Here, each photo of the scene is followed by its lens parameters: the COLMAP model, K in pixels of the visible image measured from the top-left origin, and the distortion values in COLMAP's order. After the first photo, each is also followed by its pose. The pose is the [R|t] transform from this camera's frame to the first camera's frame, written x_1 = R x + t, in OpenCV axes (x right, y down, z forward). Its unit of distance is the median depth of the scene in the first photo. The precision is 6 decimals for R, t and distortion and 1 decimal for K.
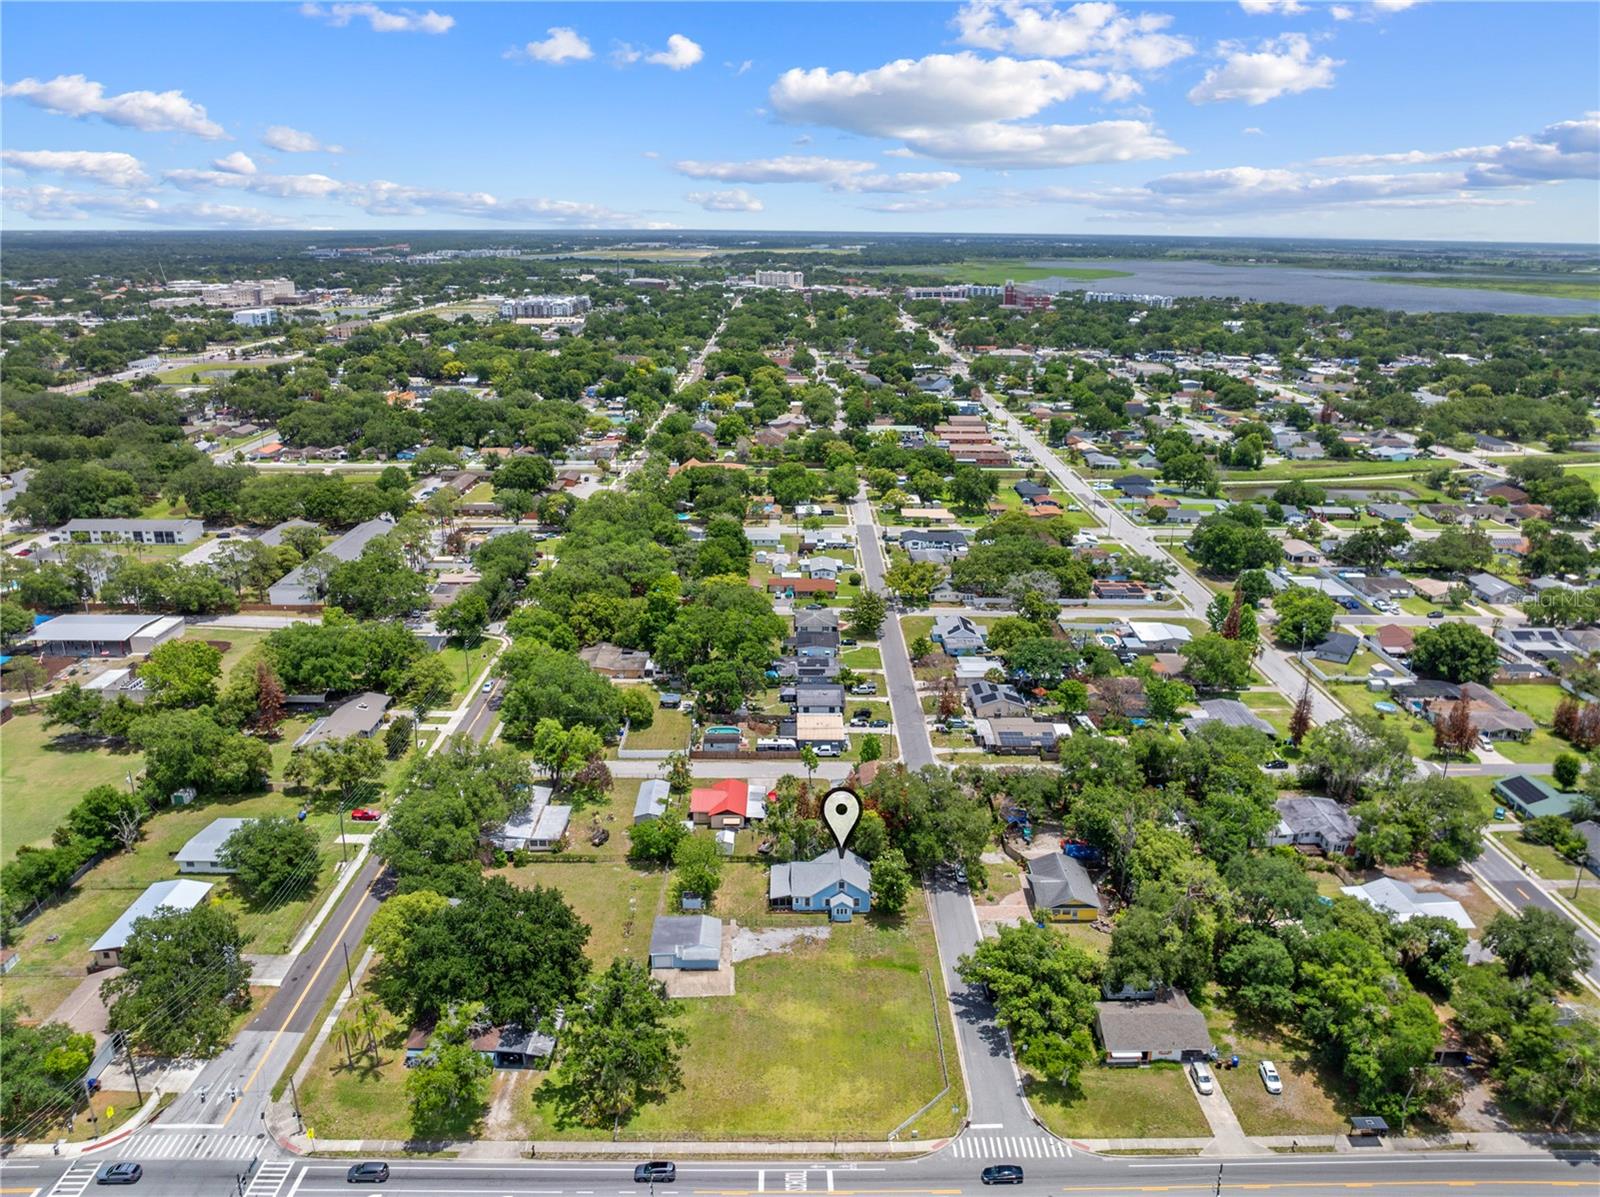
lens RADIAL K [[1128.8, 0, 805.3], [0, 1128.8, 591.6], [0, 0, 1]] dist [-0.039828, 0.013866]
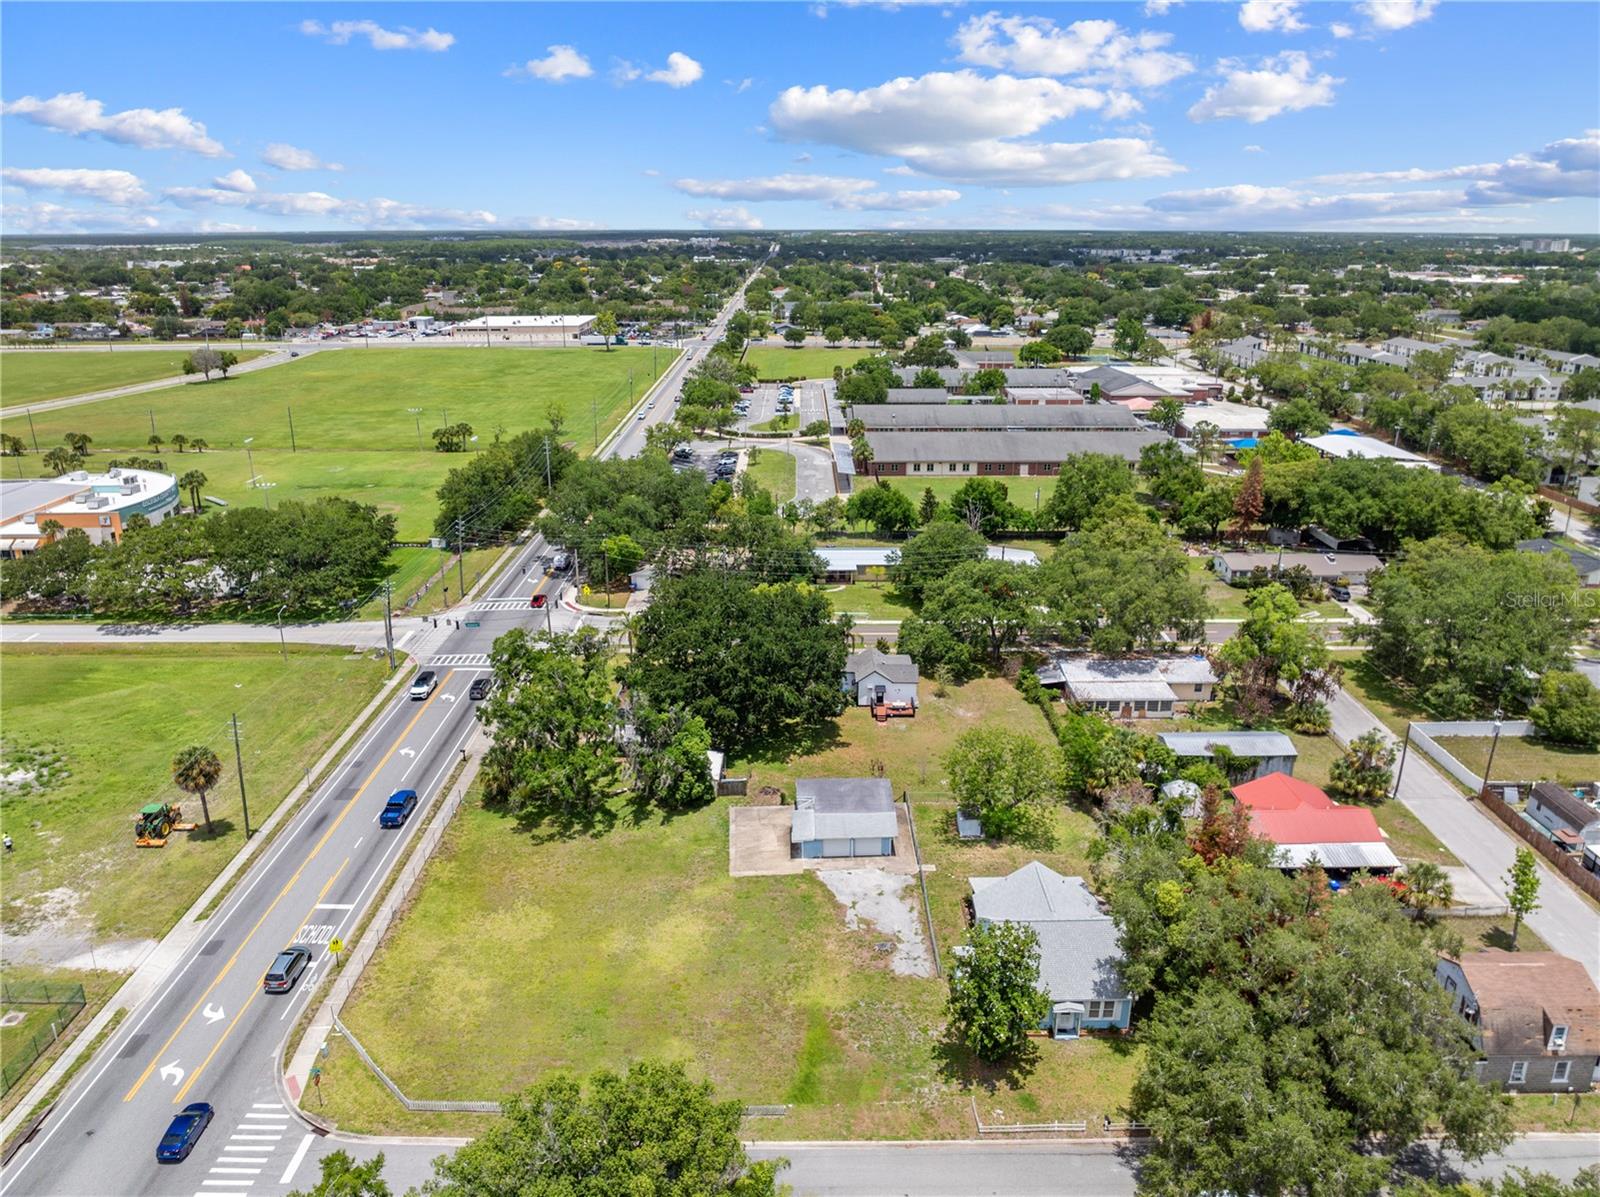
lens RADIAL K [[1128.8, 0, 803.6], [0, 1128.8, 593.9], [0, 0, 1]] dist [-0.039828, 0.013866]
pose [[-0.005830, 0.305021, -0.952328, 0.352469], [-0.308186, 0.905440, 0.291890, 0.017864], [0.951308, 0.295196, 0.088724, 0.687808]]
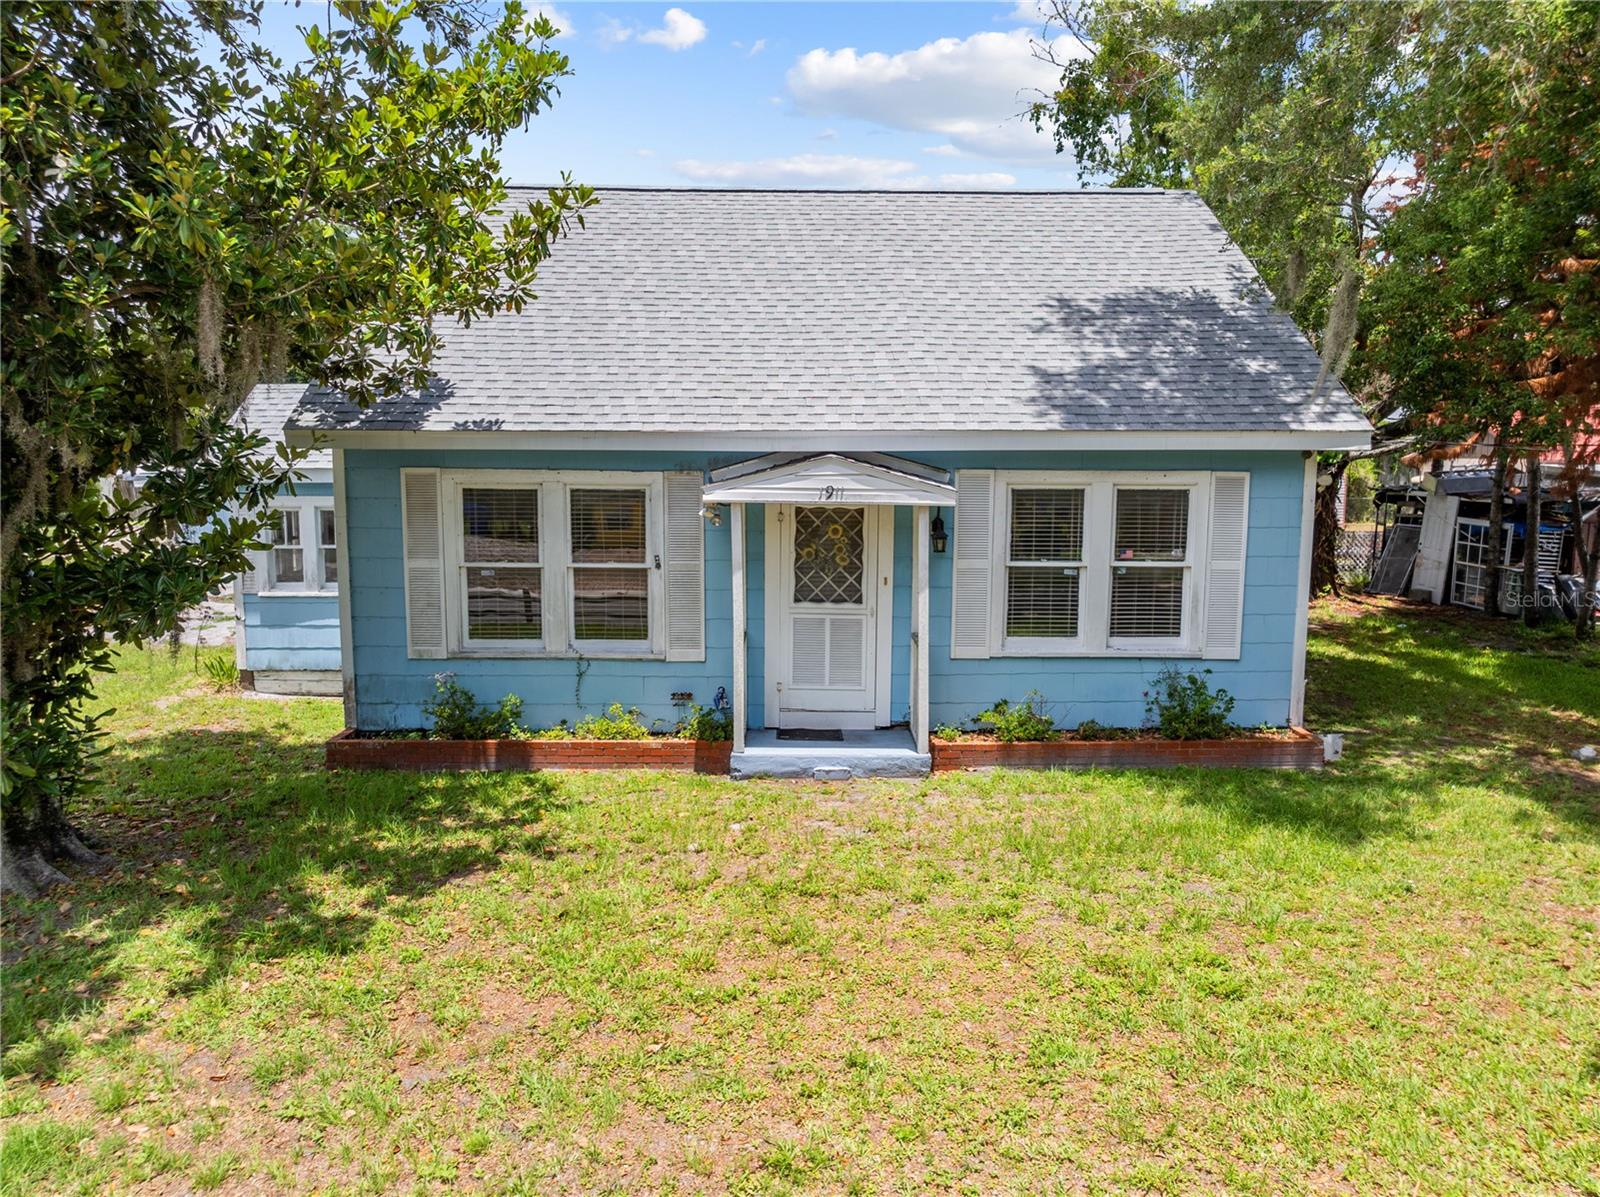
lens RADIAL K [[1128.8, 0, 807.4], [0, 1128.8, 593.9], [0, 0, 1]] dist [-0.039828, 0.013866]
pose [[0.016849, 0.117849, -0.992889, 0.095339], [-0.314549, 0.943235, 0.106617, 0.216220], [0.949092, 0.310516, 0.052962, 0.837679]]
